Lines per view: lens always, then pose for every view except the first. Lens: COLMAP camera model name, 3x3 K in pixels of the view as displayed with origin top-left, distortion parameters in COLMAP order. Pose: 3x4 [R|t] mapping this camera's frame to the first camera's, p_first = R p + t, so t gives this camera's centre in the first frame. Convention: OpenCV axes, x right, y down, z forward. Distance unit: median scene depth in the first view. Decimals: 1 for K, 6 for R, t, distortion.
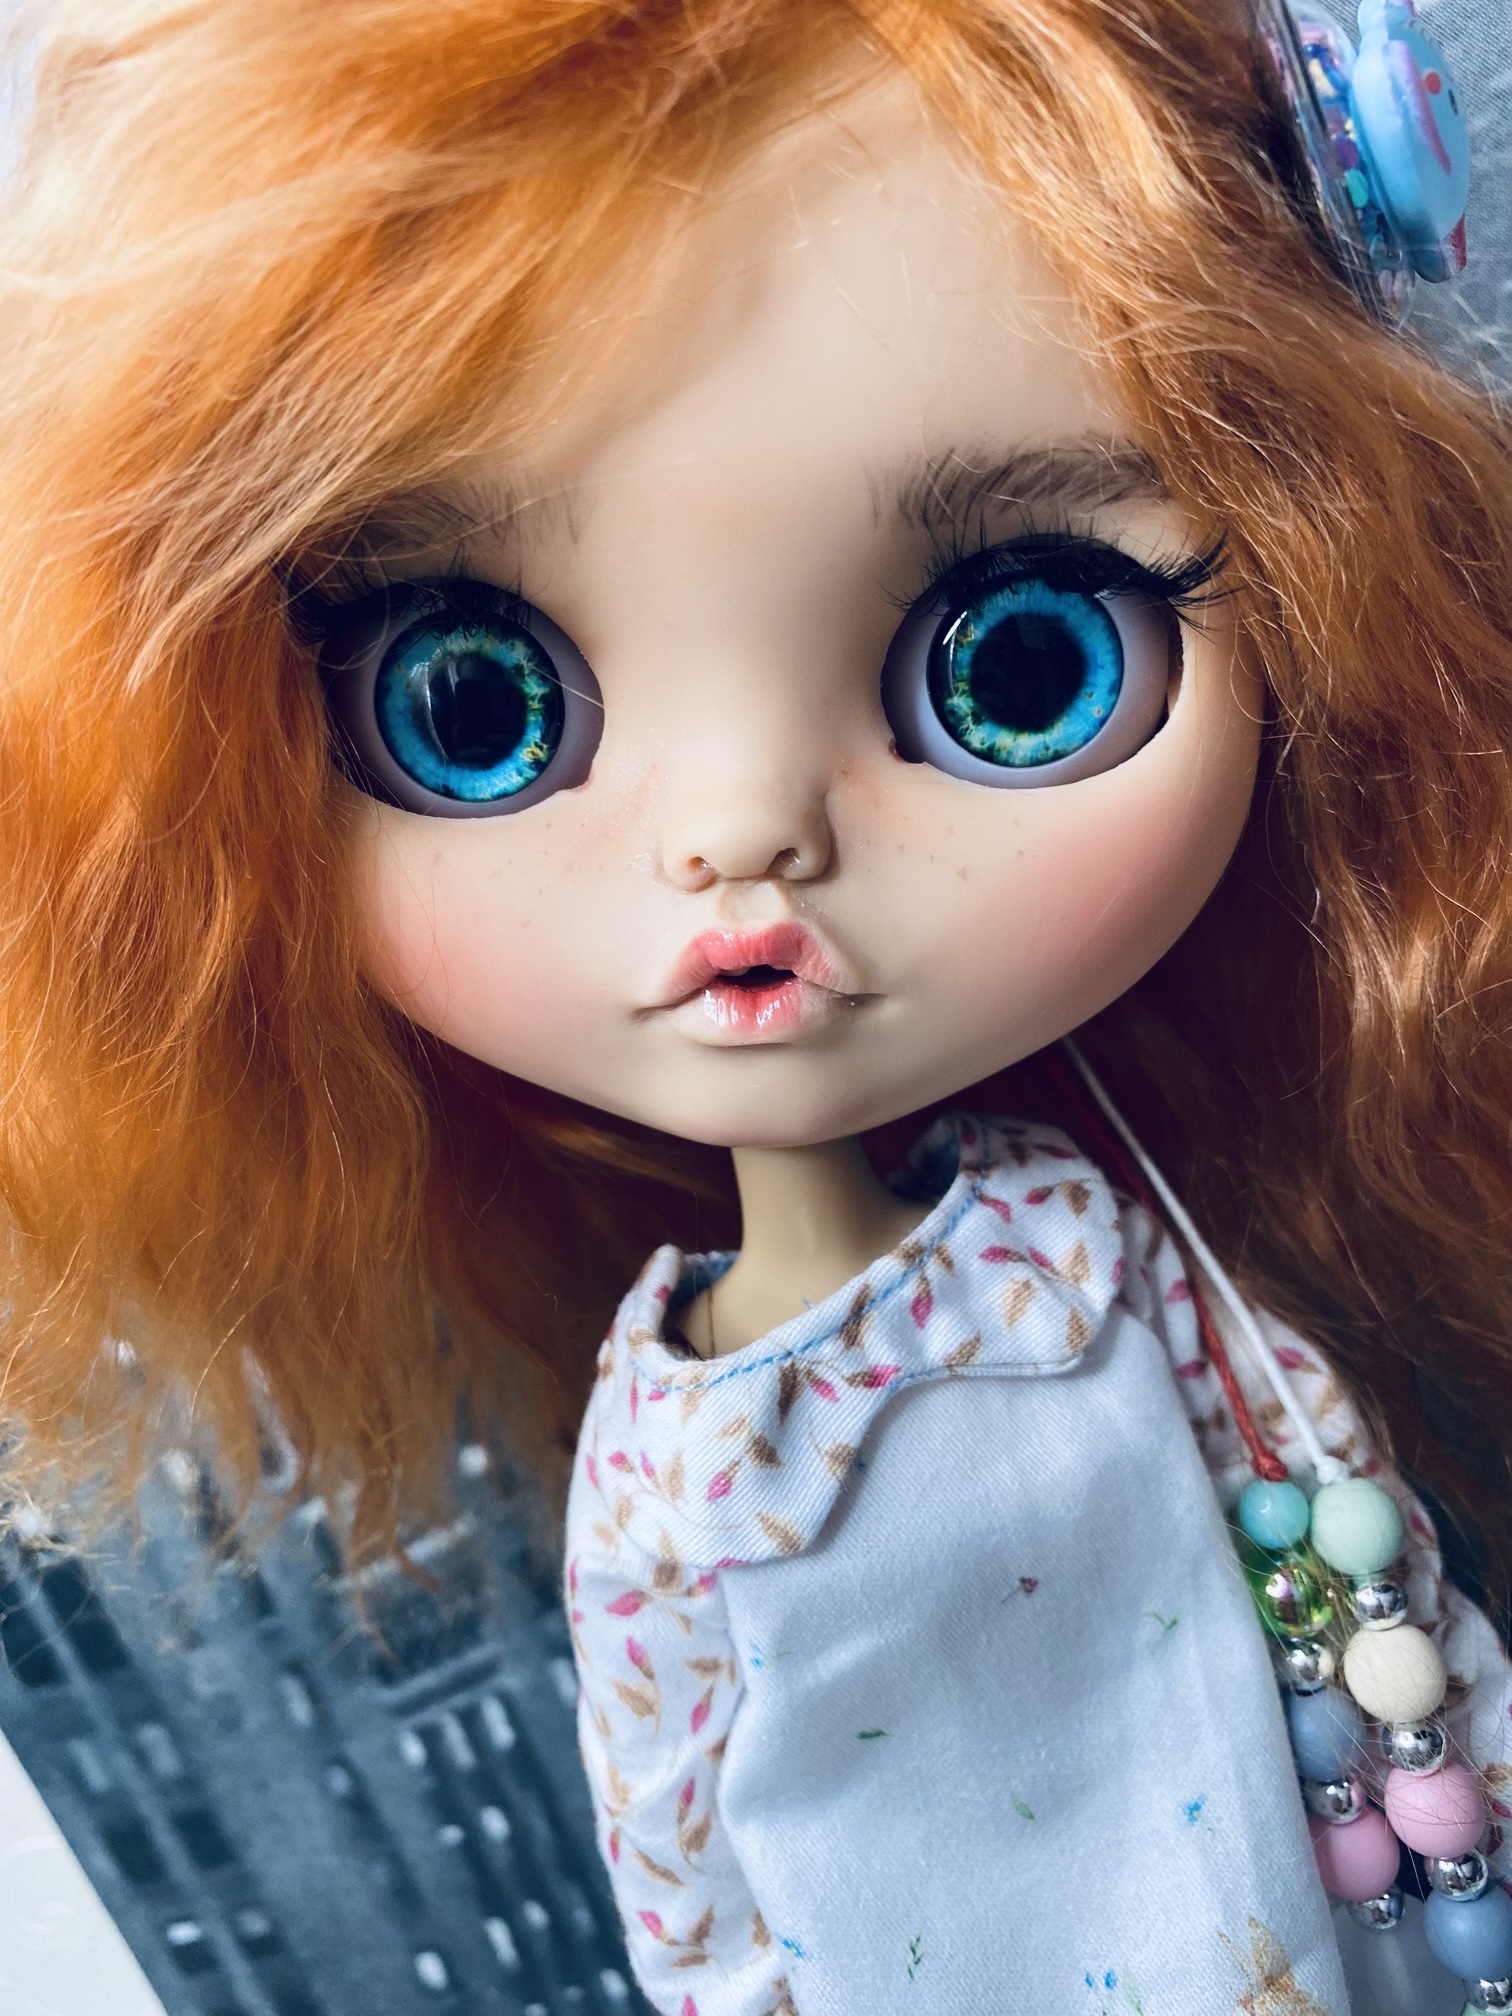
lens RADIAL K [[1881.7, 0, 768.7], [0, 1881.7, 1039.5], [0, 0, 1]] dist [0.007648, 0.006876]
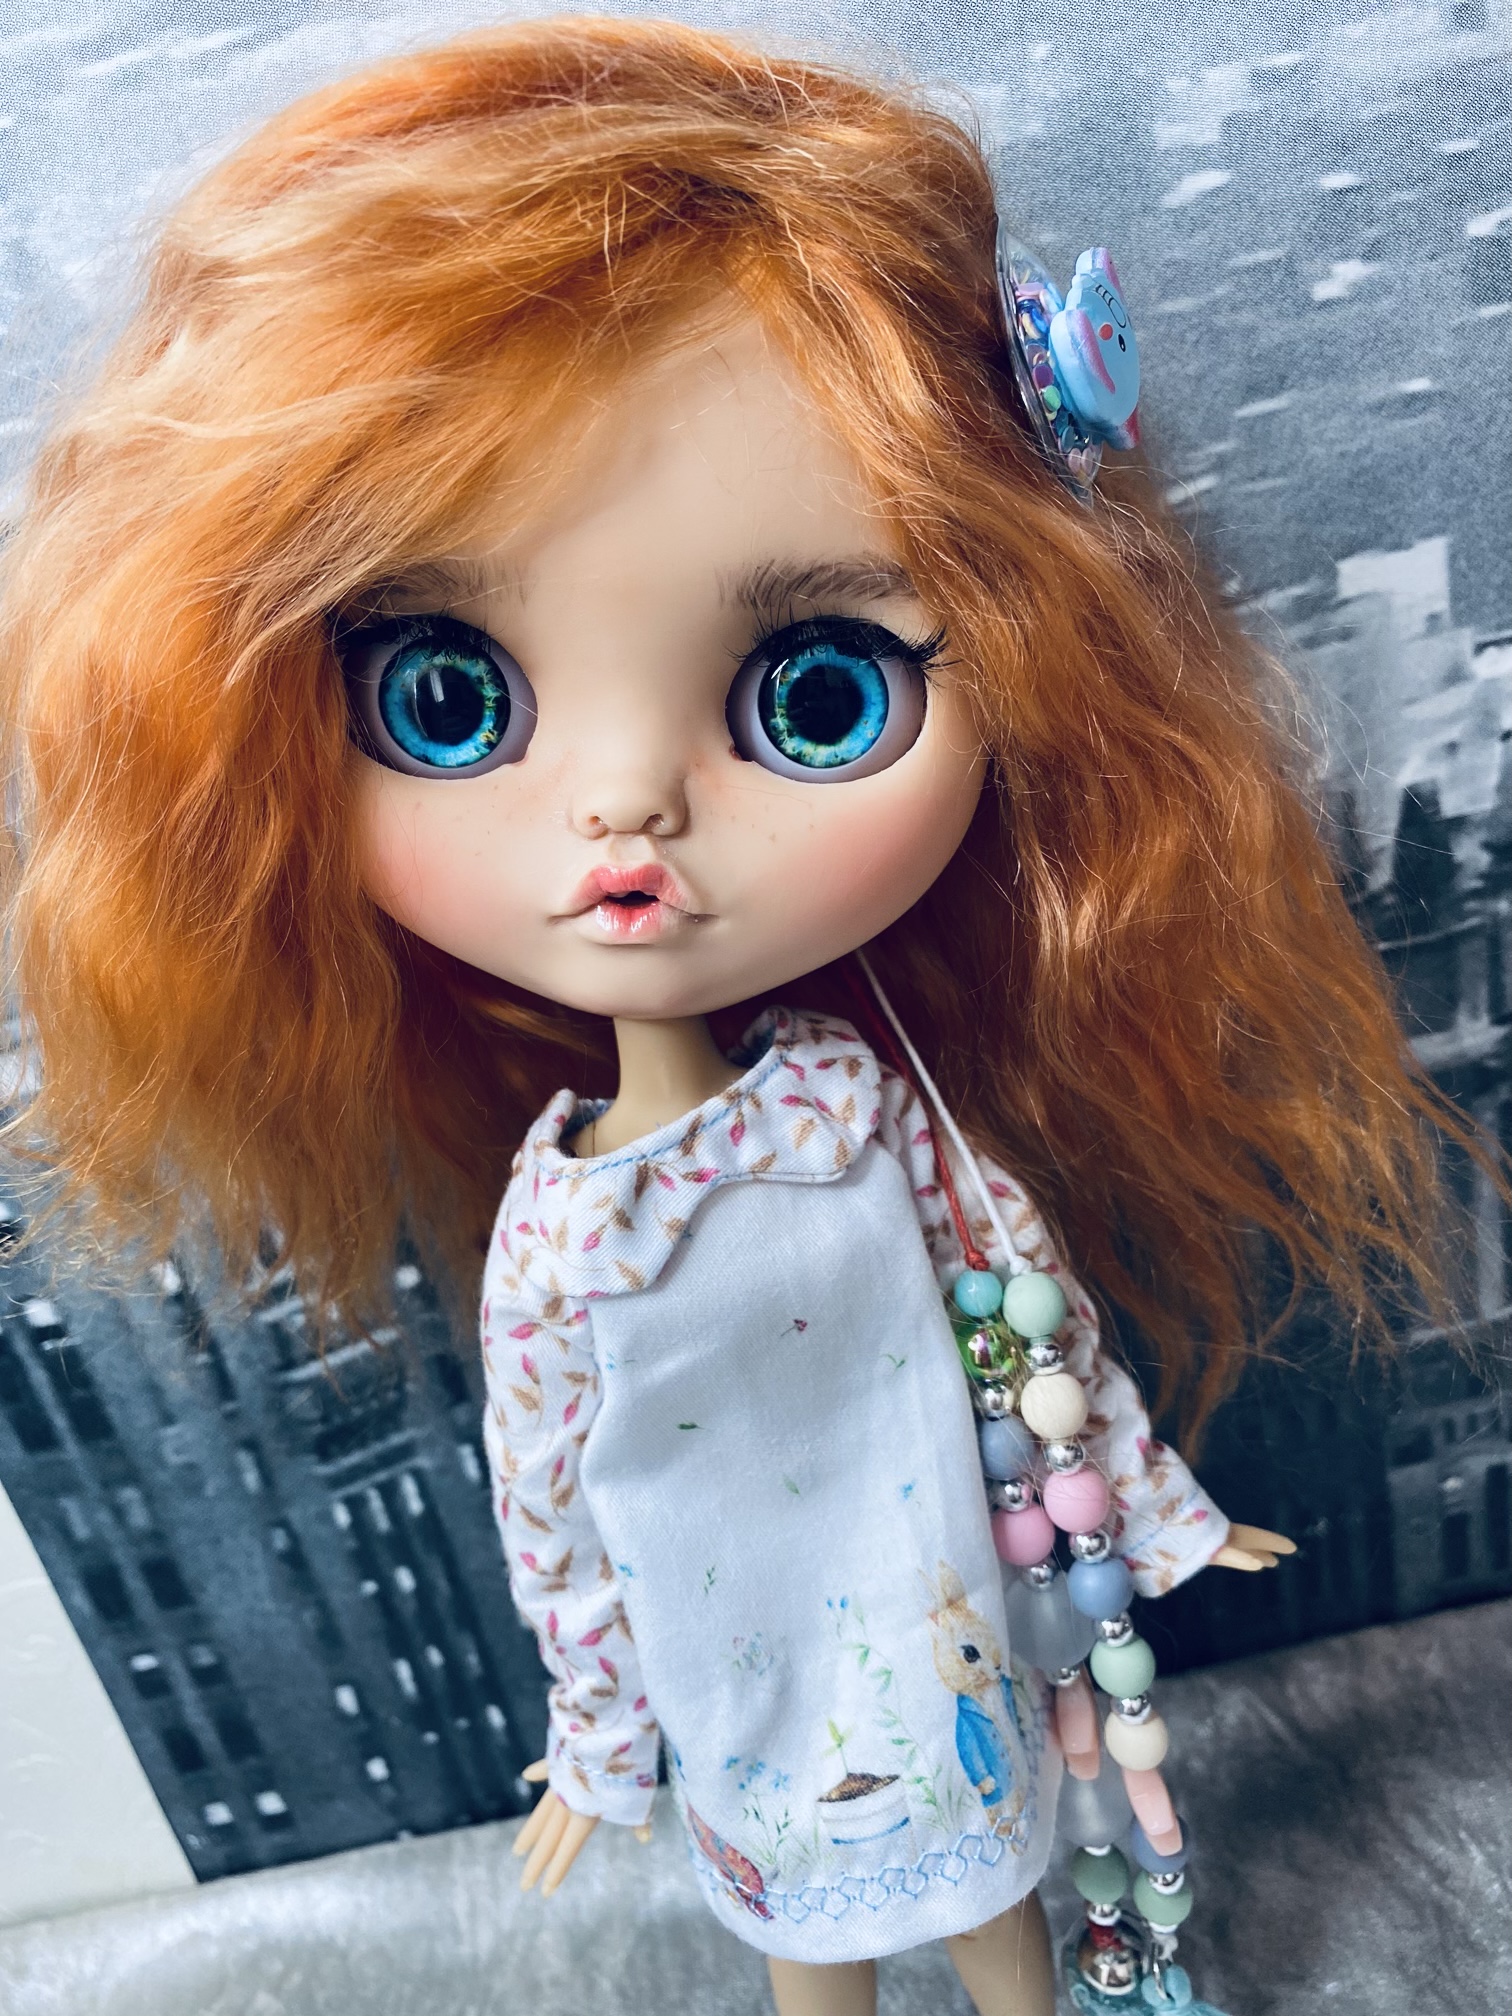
lens RADIAL K [[1549.3, 0, 756.0], [0, 1549.3, 1008.0], [0, 0, 1]] dist [0.130046, -0.296295]
pose [[0.996850, 0.050696, 0.060993, 0.016930], [-0.052340, 0.998300, 0.025657, 0.013644], [-0.059589, -0.028769, 0.997808, -0.197566]]
